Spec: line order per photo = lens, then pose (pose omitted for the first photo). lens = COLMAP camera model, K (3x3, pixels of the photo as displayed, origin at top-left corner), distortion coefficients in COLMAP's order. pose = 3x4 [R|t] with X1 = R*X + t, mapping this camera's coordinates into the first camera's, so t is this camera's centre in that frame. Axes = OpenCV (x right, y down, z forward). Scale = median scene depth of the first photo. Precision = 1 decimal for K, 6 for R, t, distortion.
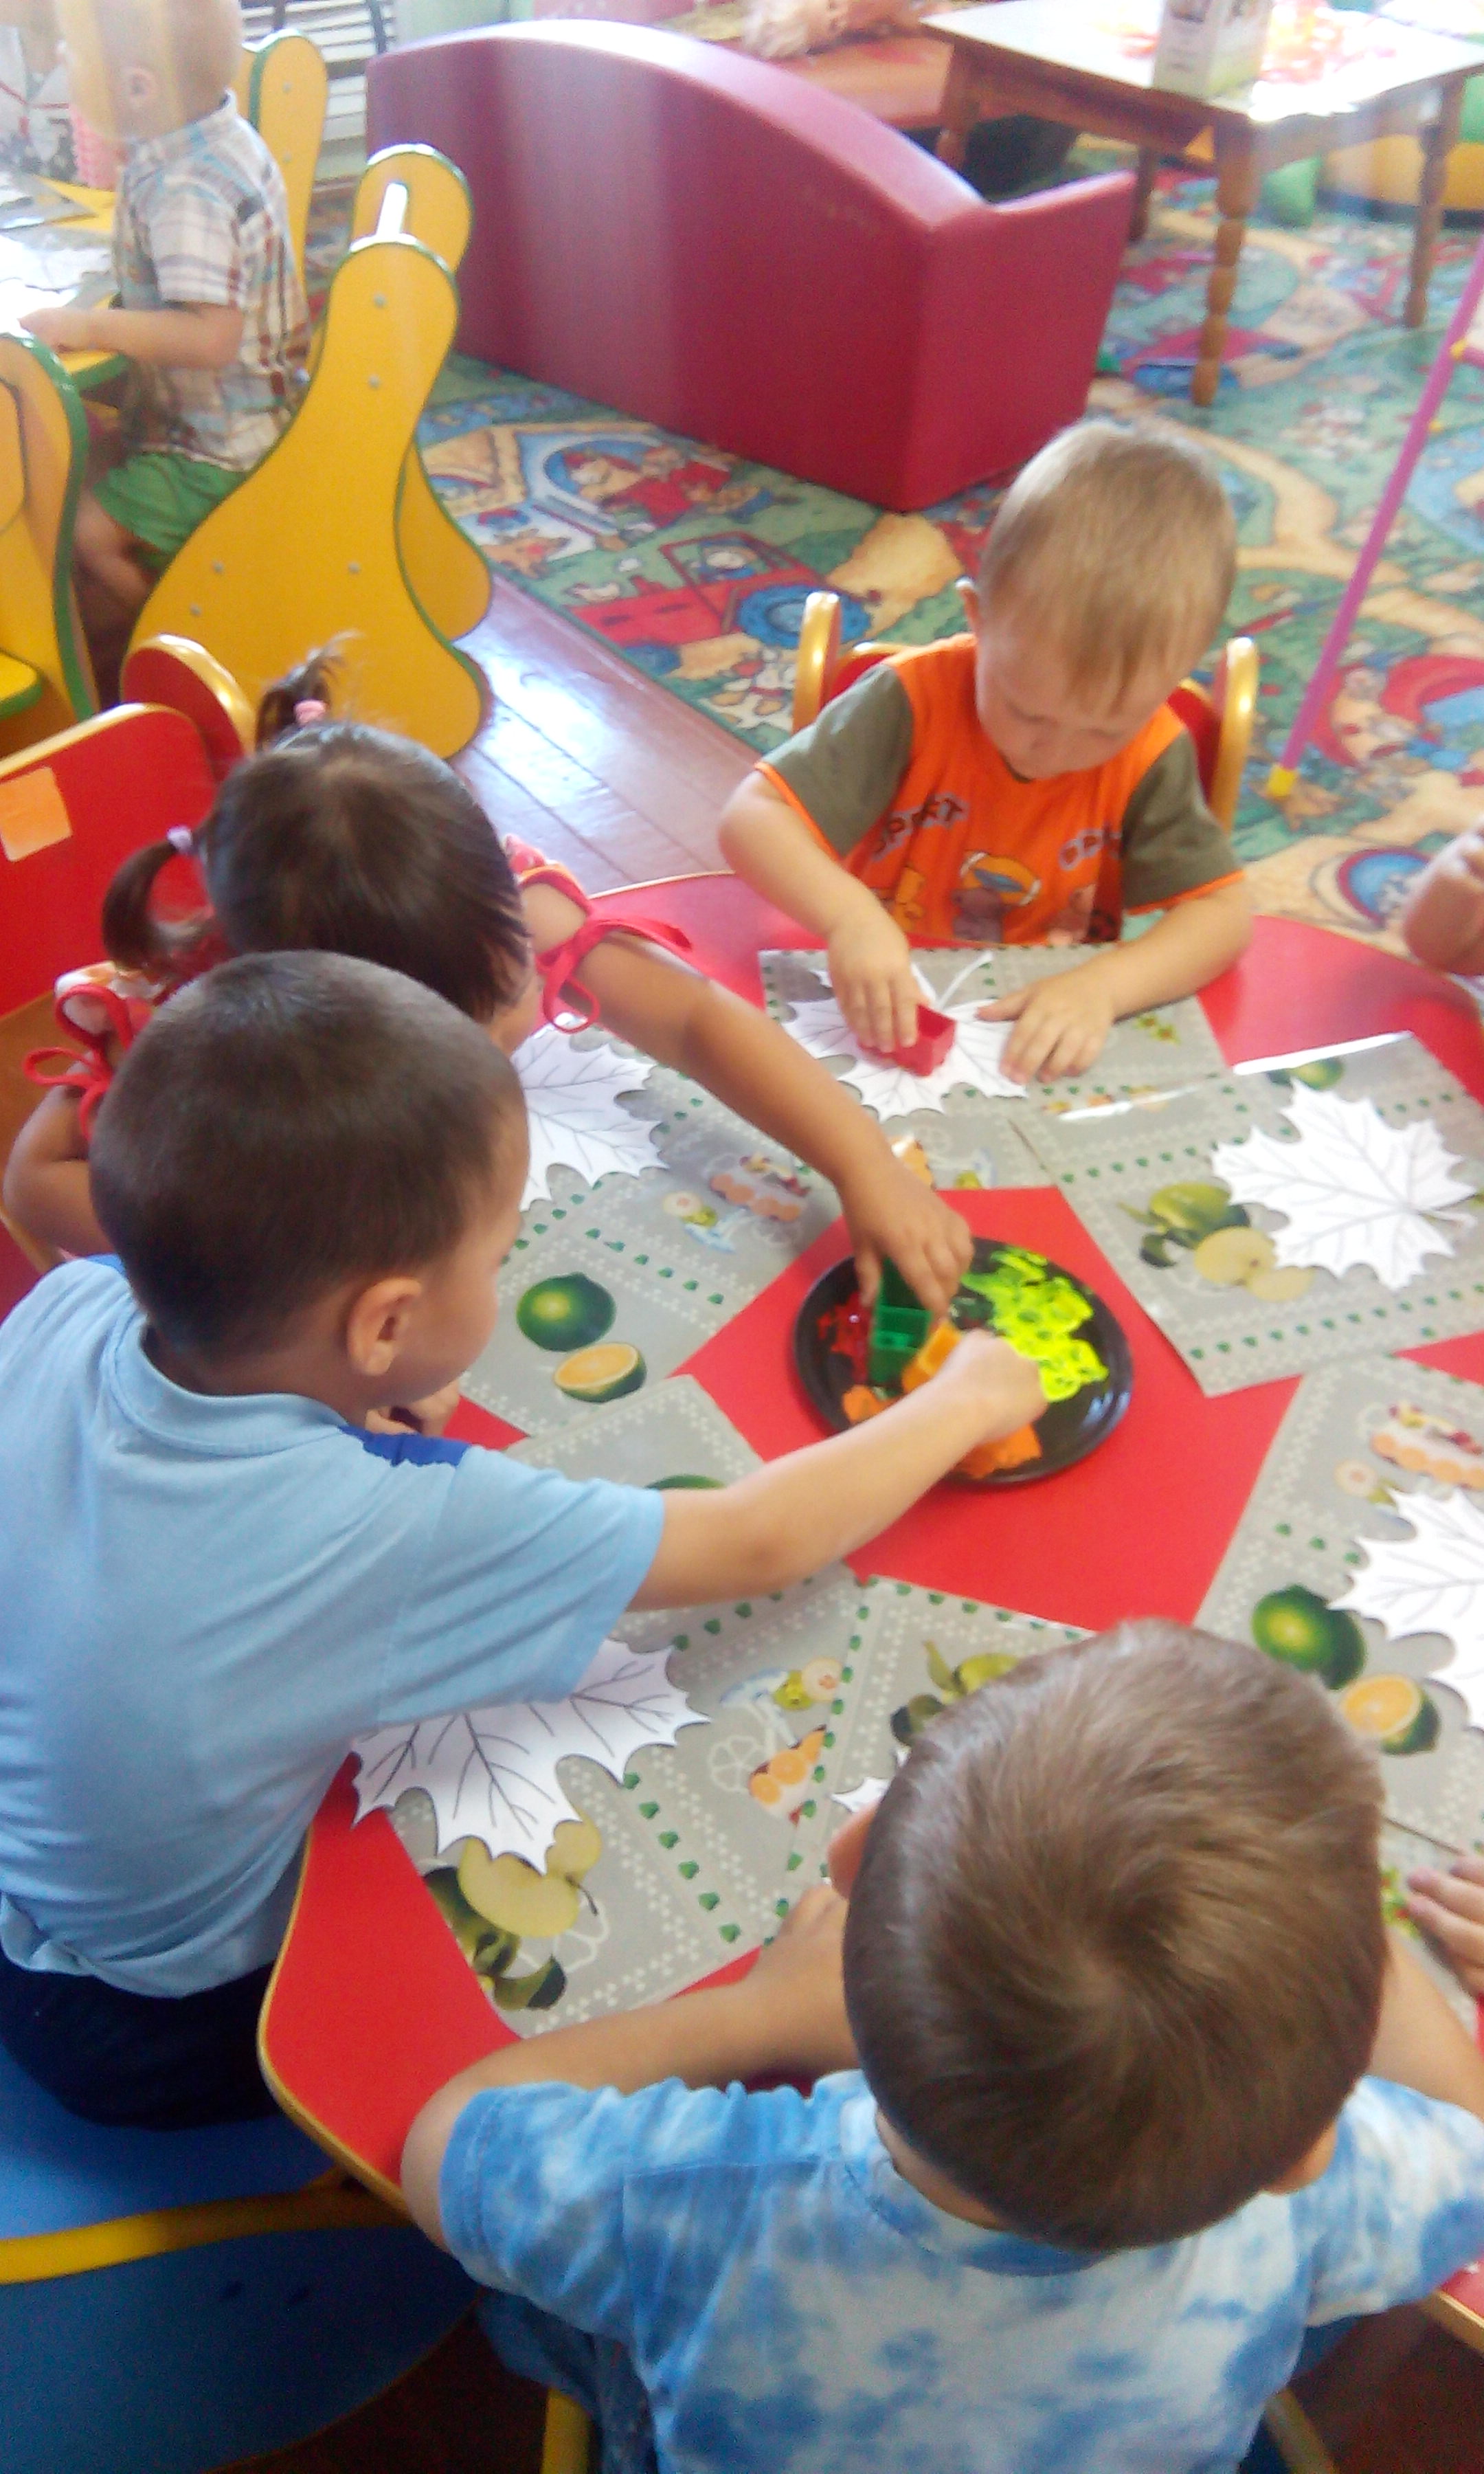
lens RADIAL K [[2018.8, 0, 756.6], [0, 2018.8, 1212.7], [0, 0, 1]] dist [0.097461, -0.165321]
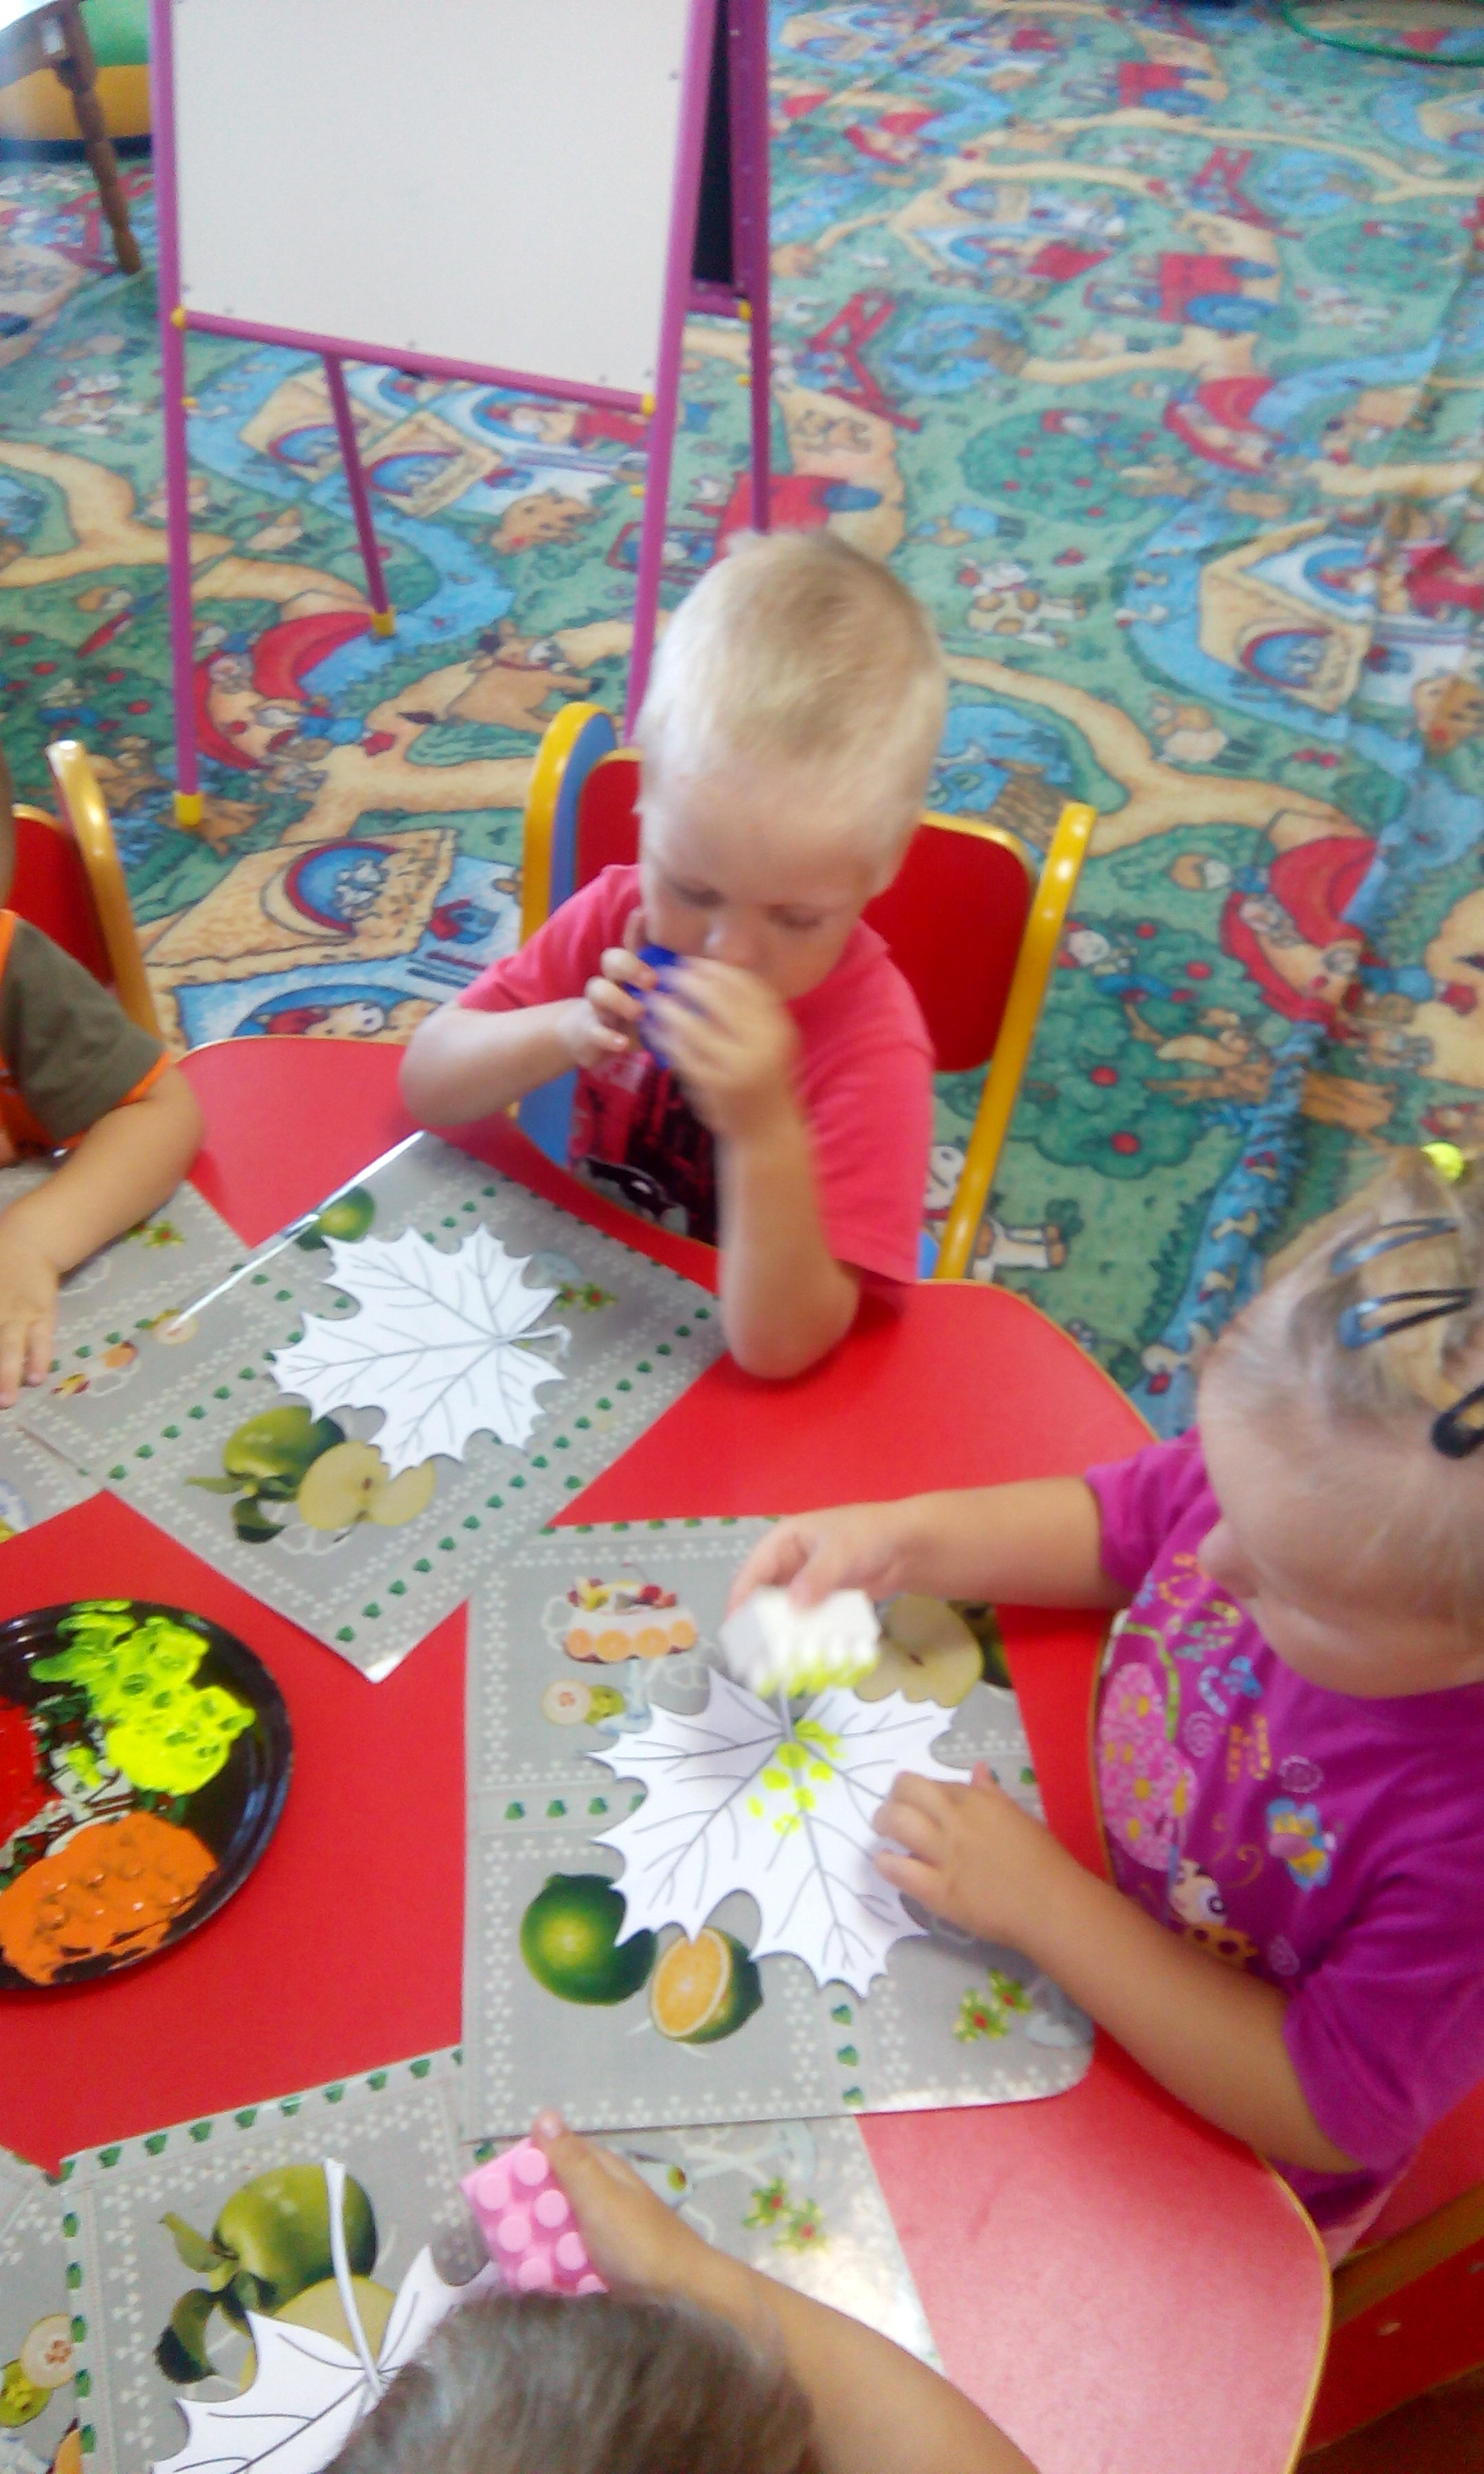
lens RADIAL K [[1961.2, 0, 736.3], [0, 1961.2, 1280.4], [0, 0, 1]] dist [0.121124, -0.253915]
pose [[0.841439, -0.389043, 0.375002, 0.041562], [0.361078, 0.921127, 0.145420, -0.050199], [-0.401999, 0.013043, 0.915547, 0.074332]]
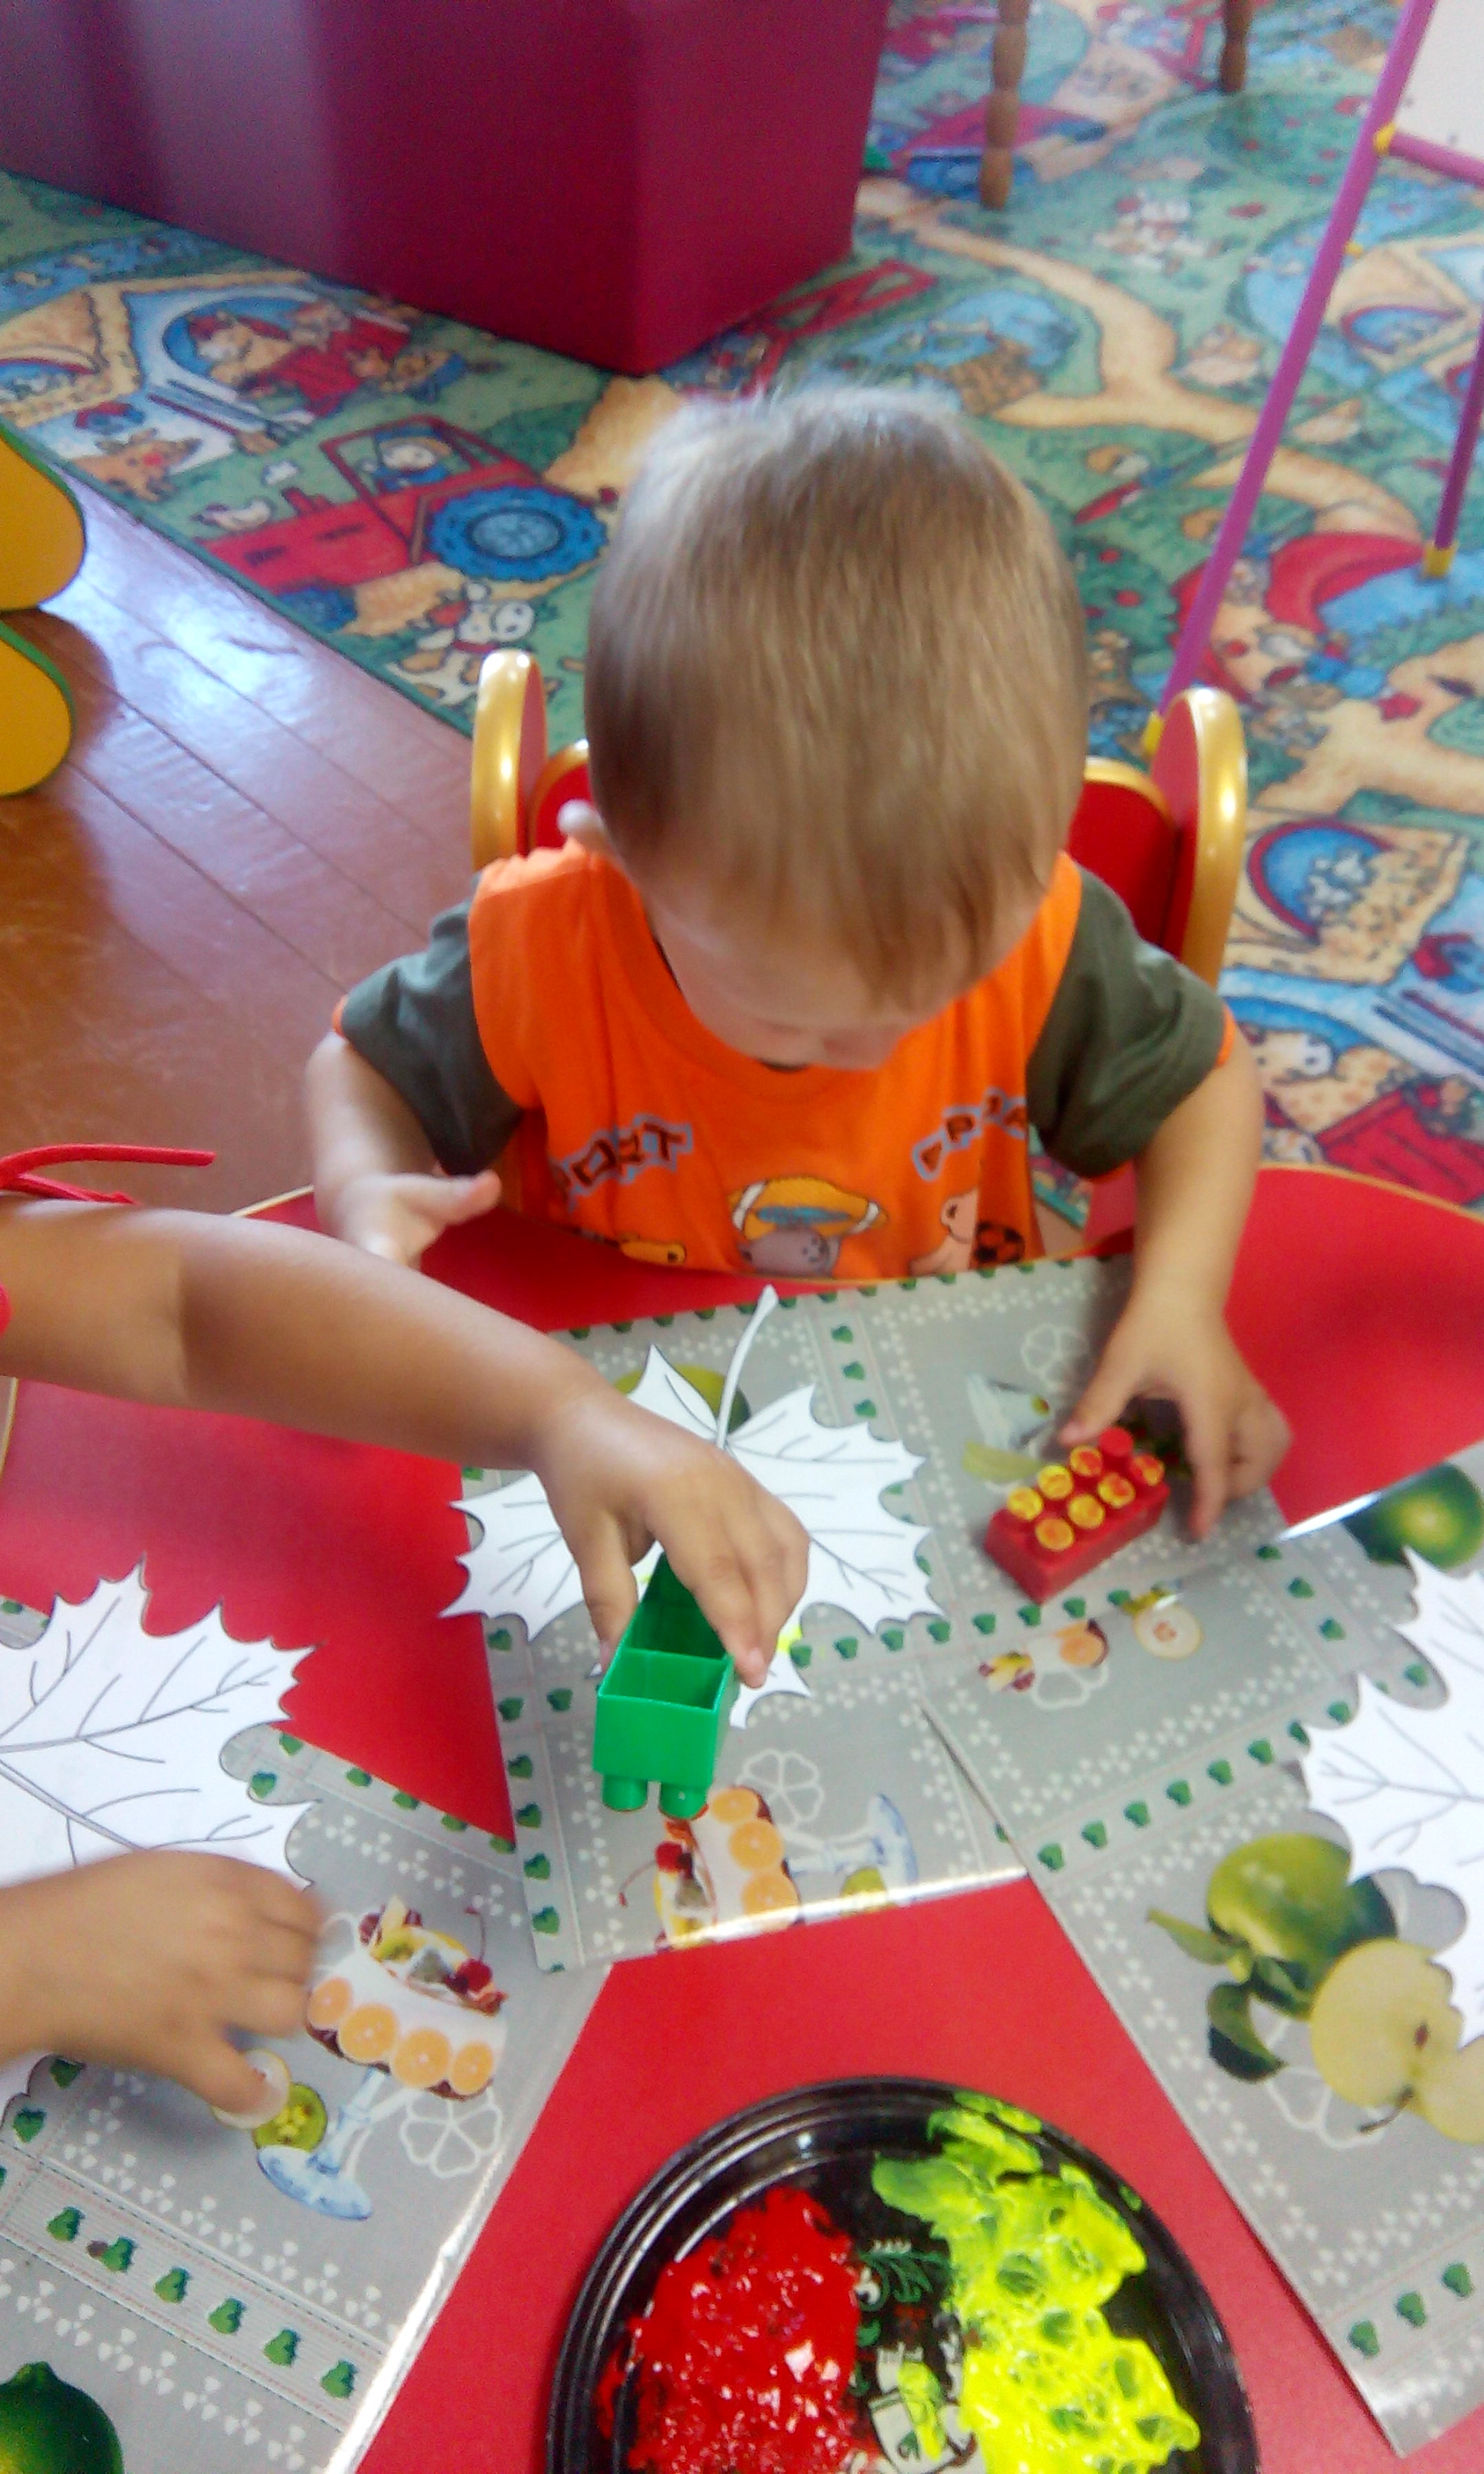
lens RADIAL K [[2031.8, 0, 712.9], [0, 2031.8, 1230.1], [0, 0, 1]] dist [0.010906, -0.001742]
pose [[0.993613, -0.087249, 0.071555, 0.018561], [0.079842, 0.991723, 0.100549, -0.105400], [-0.079736, -0.094194, 0.992356, 0.216318]]
